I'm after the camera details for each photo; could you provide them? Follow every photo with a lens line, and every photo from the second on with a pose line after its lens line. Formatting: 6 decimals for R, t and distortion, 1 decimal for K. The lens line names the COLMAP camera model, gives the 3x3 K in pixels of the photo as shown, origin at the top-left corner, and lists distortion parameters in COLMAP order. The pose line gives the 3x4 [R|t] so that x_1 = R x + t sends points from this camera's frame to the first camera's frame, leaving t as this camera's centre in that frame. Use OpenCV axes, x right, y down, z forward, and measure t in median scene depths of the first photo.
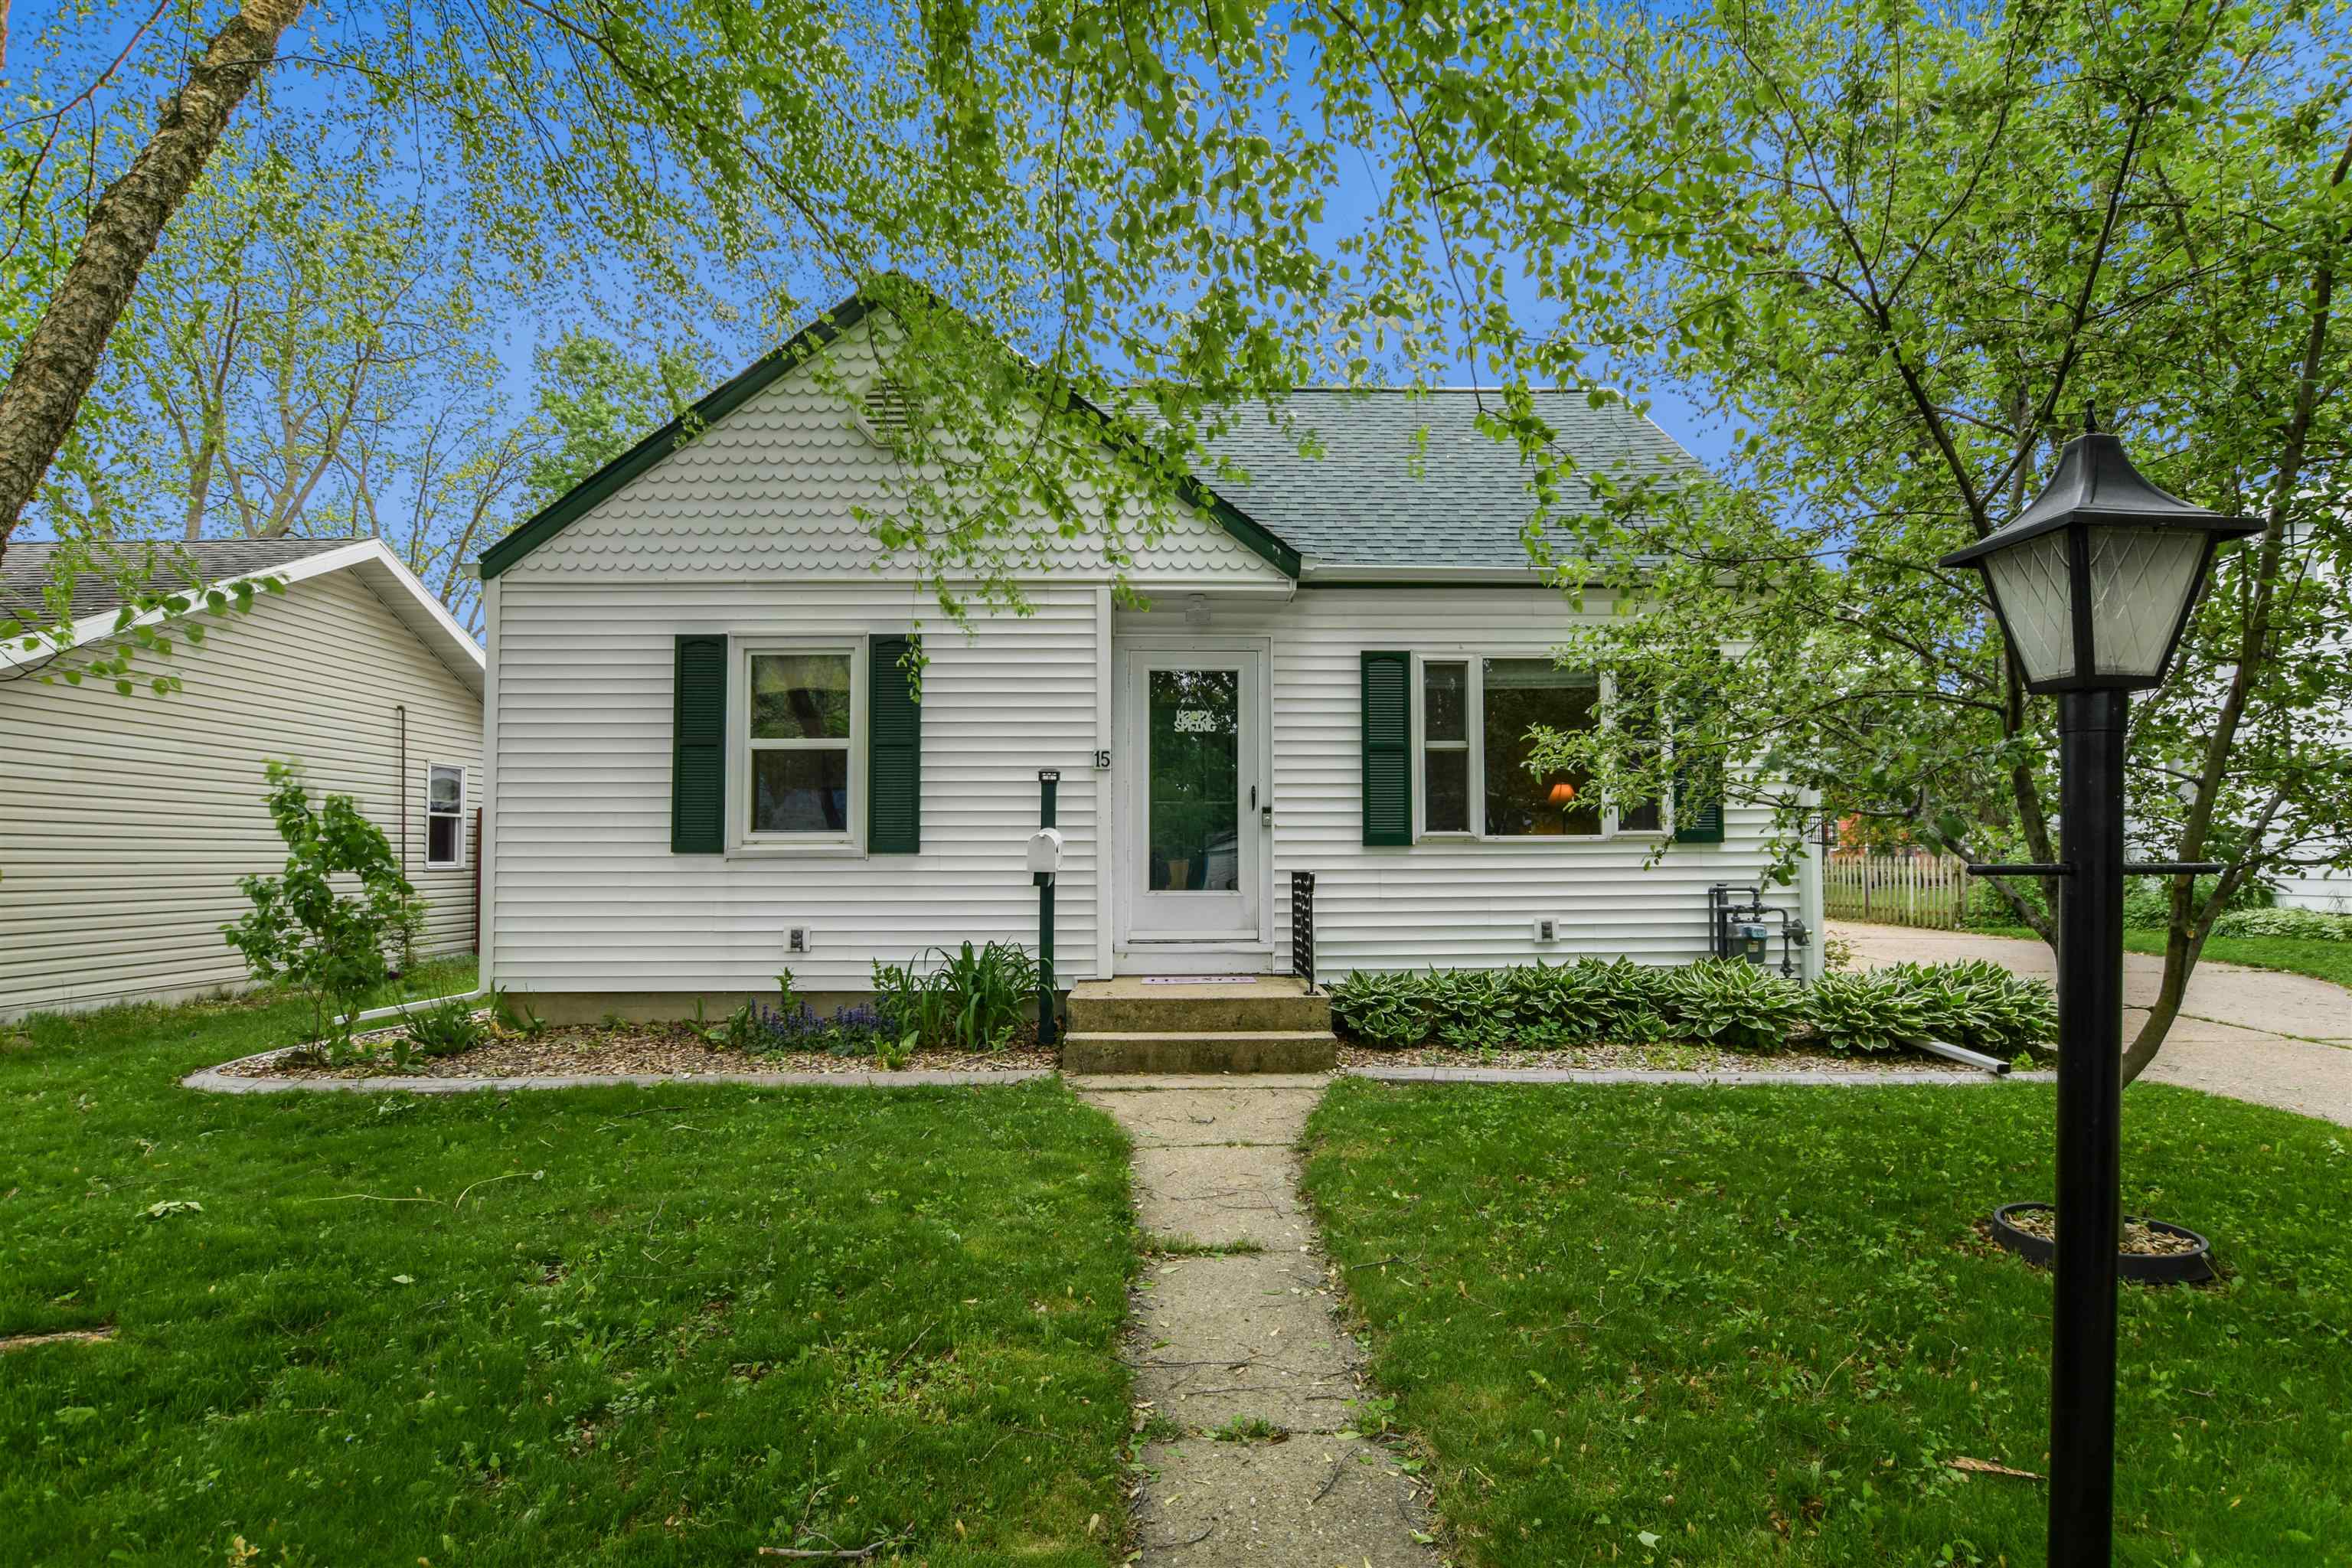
lens RADIAL K [[1201.5, 0, 1176.0], [0, 1201.5, 784.0], [0, 0, 1]] dist [-0.026177, 0.000208]
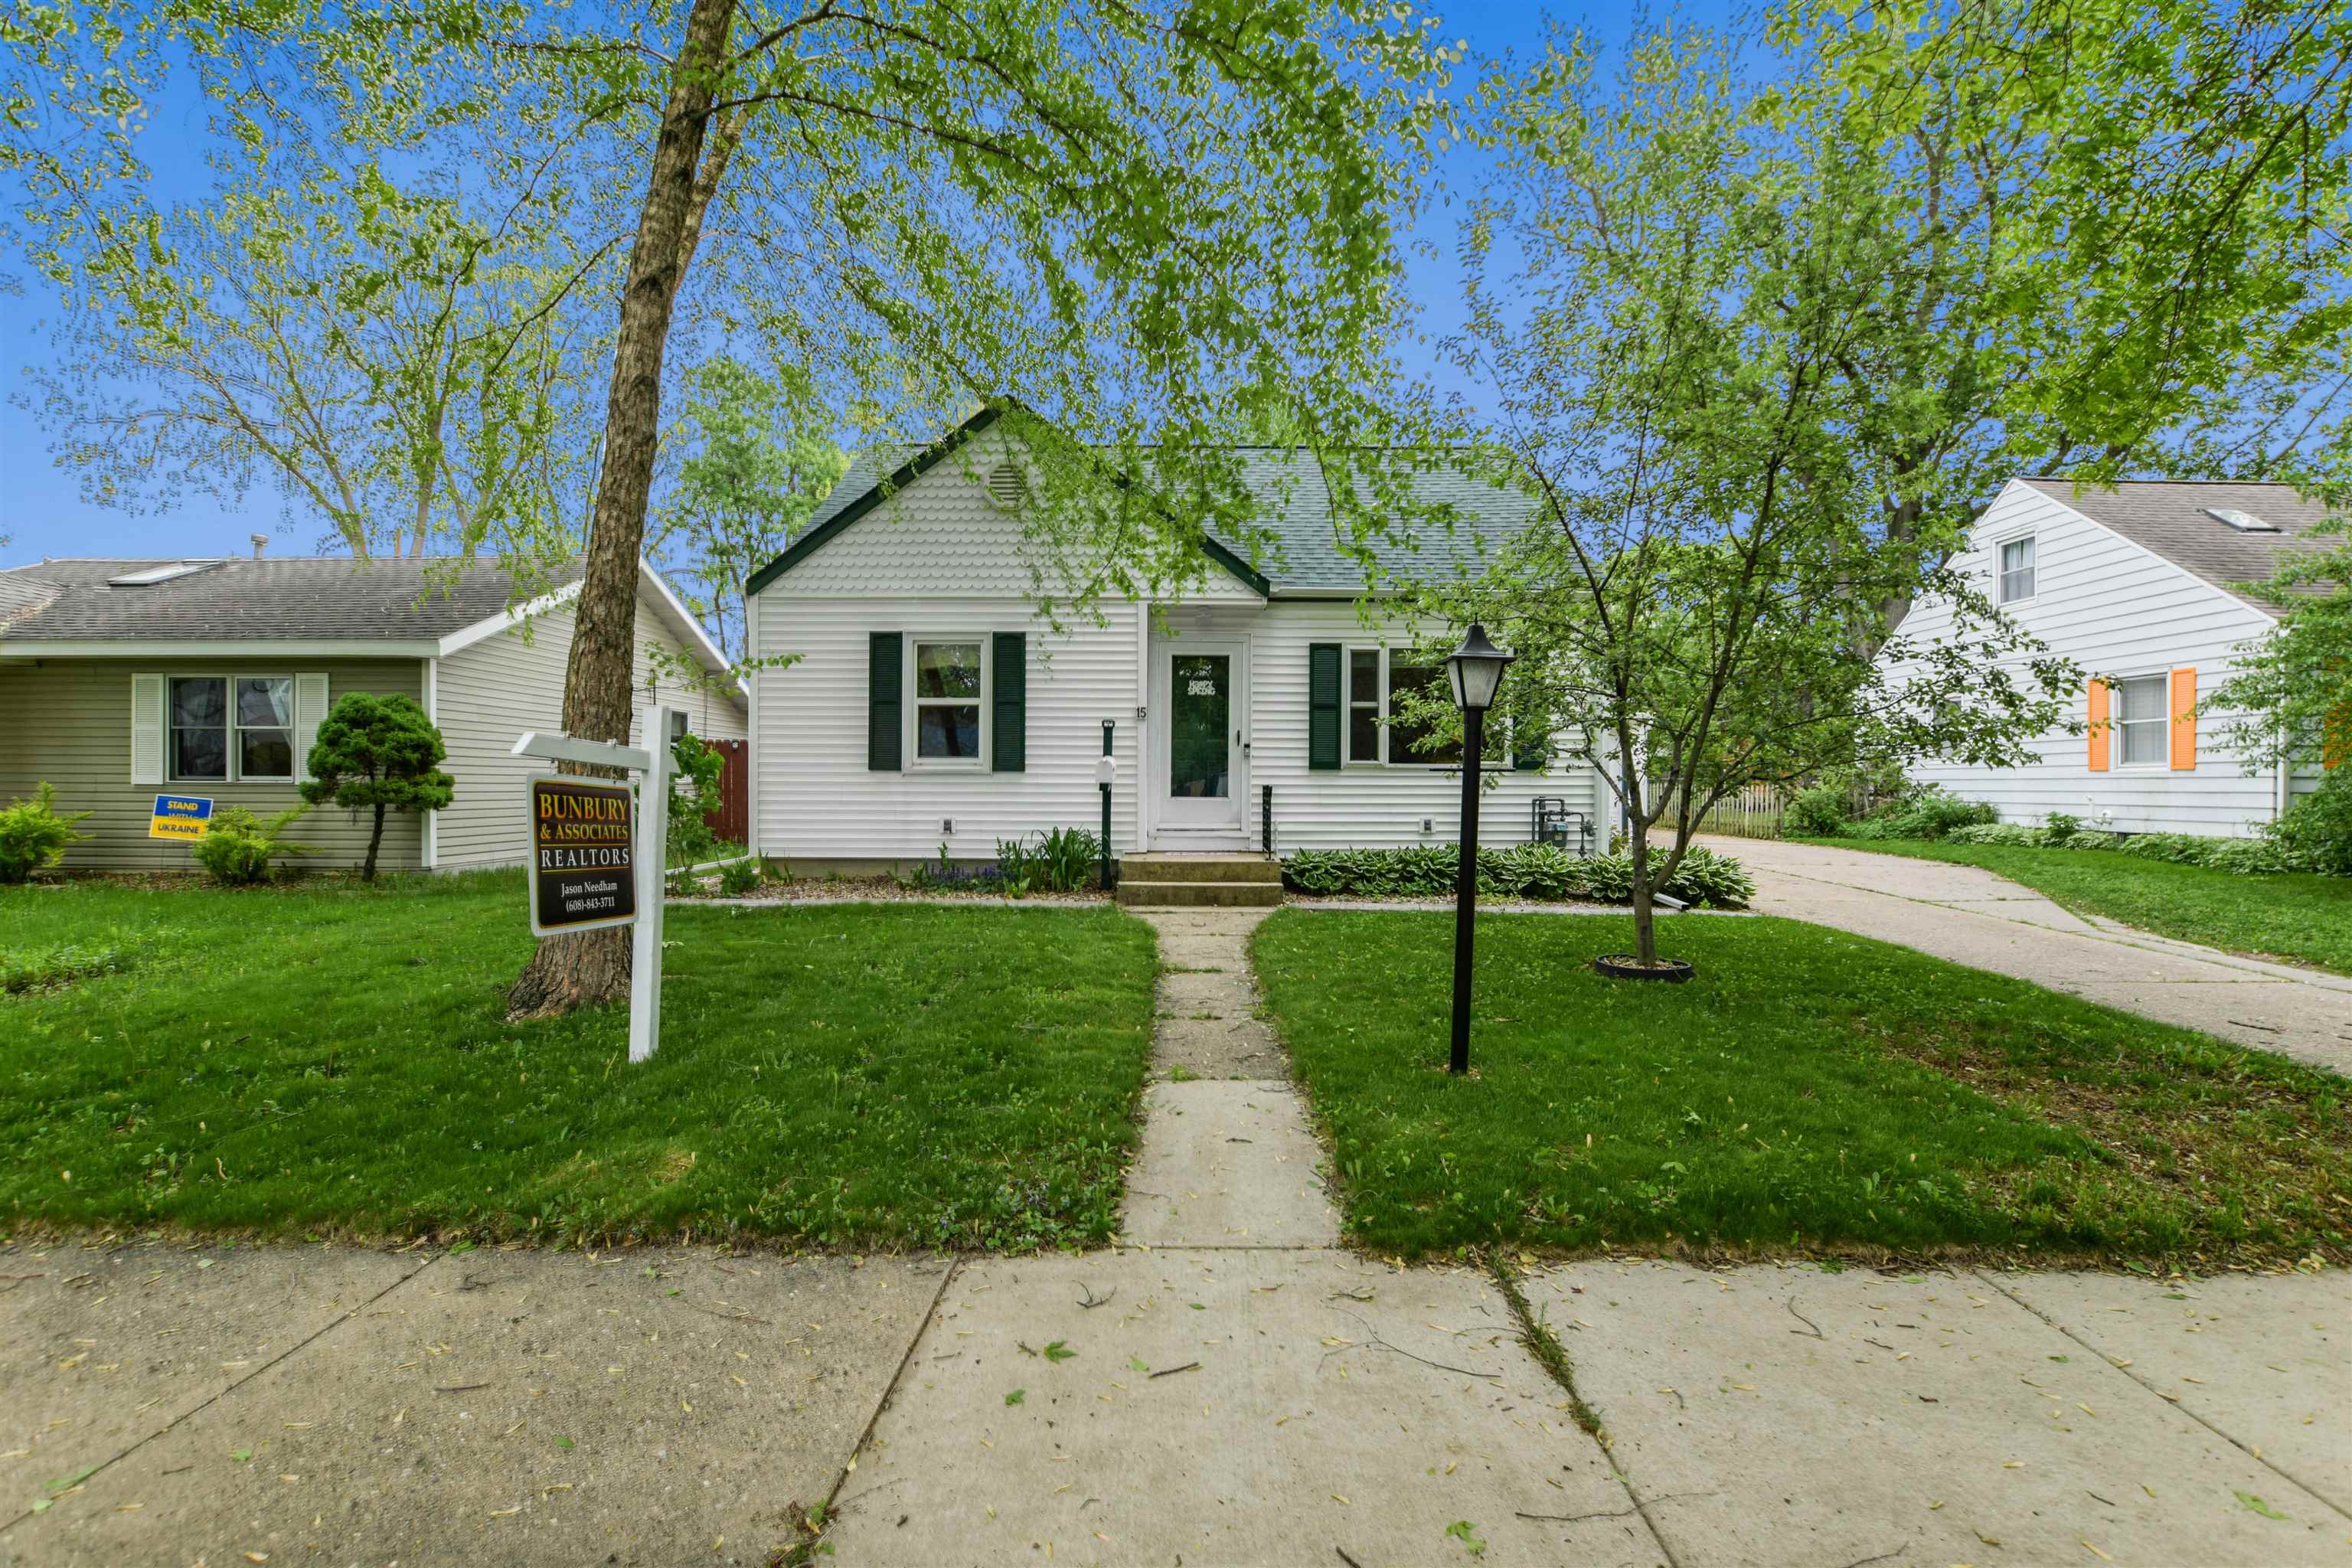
lens RADIAL K [[1045.5, 0, 1172.6], [0, 1045.5, 777.9], [0, 0, 1]] dist [-0.039555, -0.000066]
pose [[0.999546, 0.008321, -0.028956, 0.019703], [-0.006749, 0.998521, 0.053955, -0.009967], [0.029362, -0.053735, 0.998123, -0.363517]]
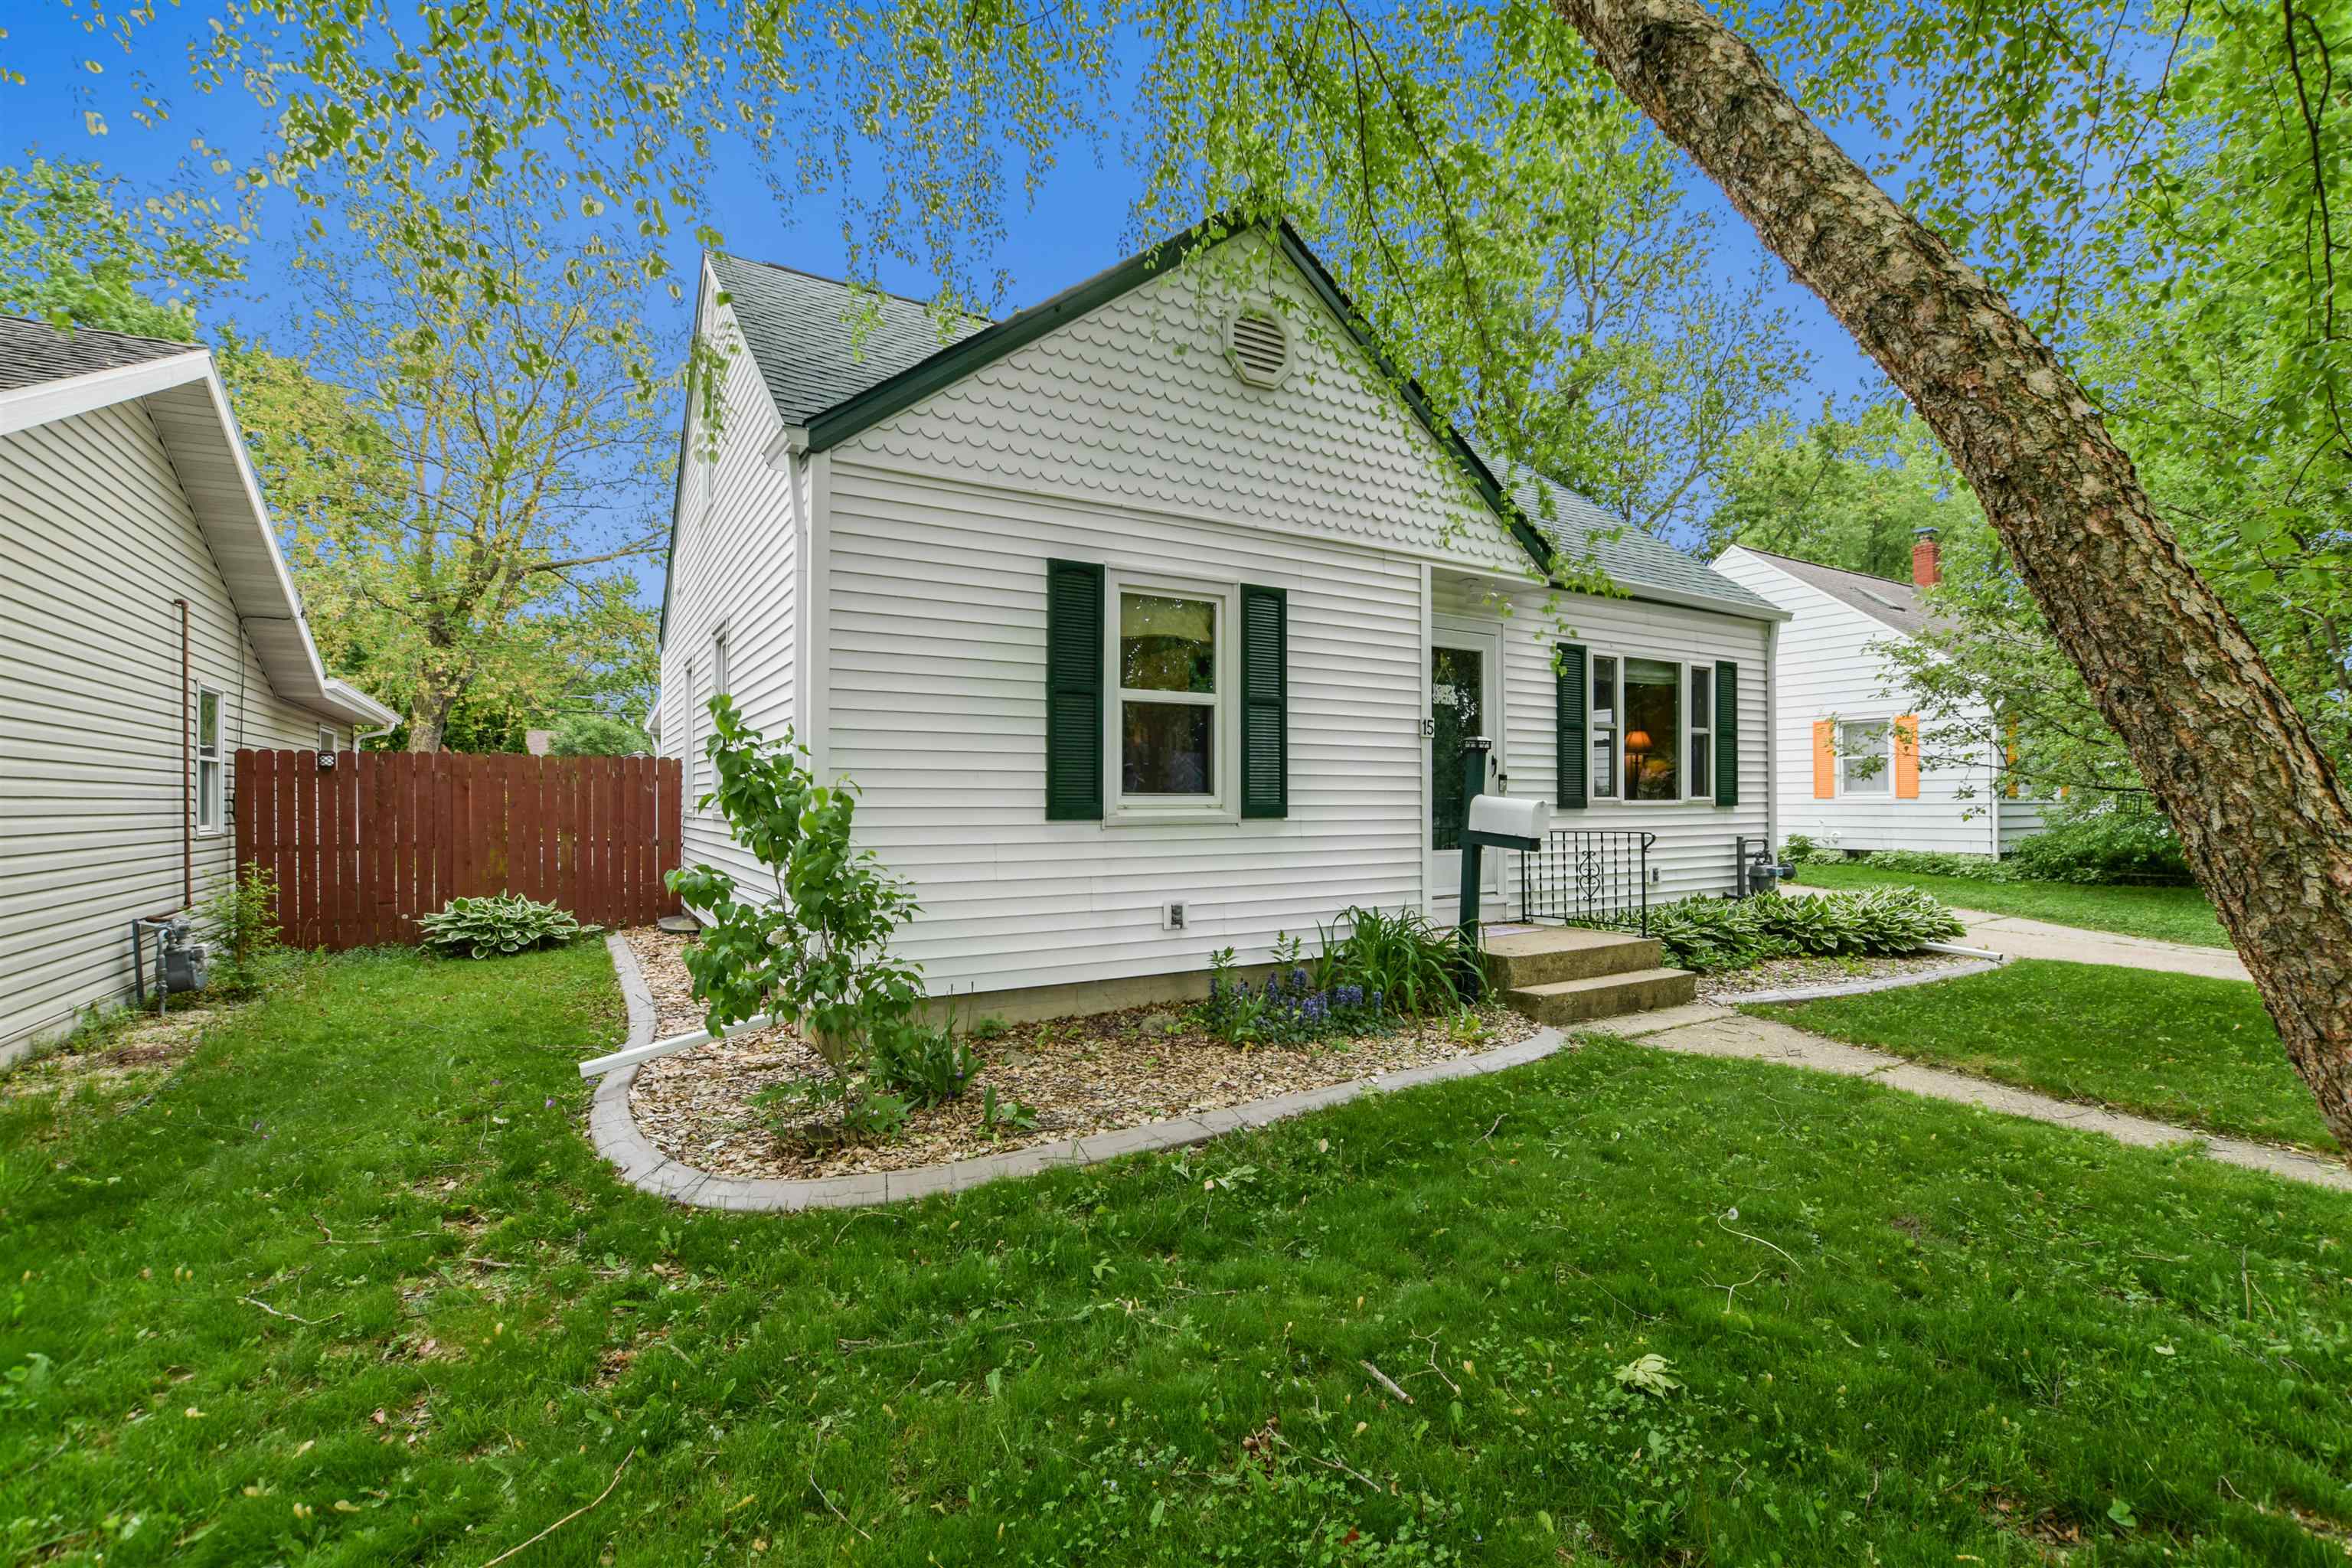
lens RADIAL K [[1045.5, 0, 1172.6], [0, 1045.5, 777.9], [0, 0, 1]] dist [-0.039555, -0.000066]
pose [[0.863794, 0.013469, 0.503666, -0.711403], [-0.031436, 0.999136, 0.027195, 0.005576], [-0.502864, -0.039324, 0.863471, 0.325811]]
